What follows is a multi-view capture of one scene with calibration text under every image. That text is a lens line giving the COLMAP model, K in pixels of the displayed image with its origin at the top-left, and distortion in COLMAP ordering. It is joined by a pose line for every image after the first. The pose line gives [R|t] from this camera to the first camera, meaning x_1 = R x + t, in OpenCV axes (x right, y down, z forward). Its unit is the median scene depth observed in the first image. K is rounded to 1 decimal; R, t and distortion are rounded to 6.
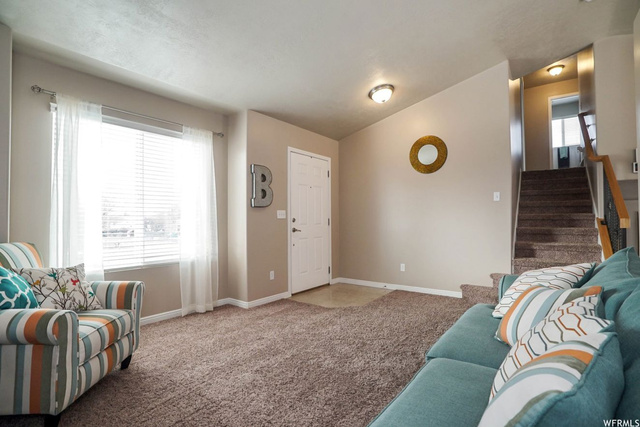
lens RADIAL K [[303.2, 0, 320.0], [0, 303.2, 213.5], [0, 0, 1]] dist [-0.029515, 0.000162]
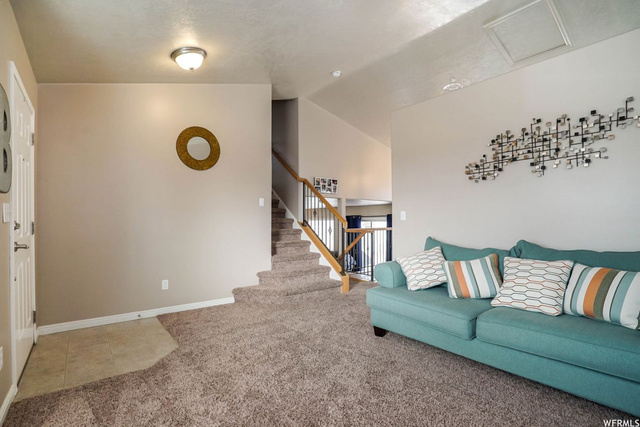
lens RADIAL K [[320.4, 0, 297.6], [0, 320.4, 216.8], [0, 0, 1]] dist [-0.003480, -0.000110]
pose [[0.286758, 0.015287, 0.957881, -0.485606], [-0.018799, 0.999770, -0.010328, 0.006666], [-0.957819, -0.015045, 0.286979, 0.504242]]
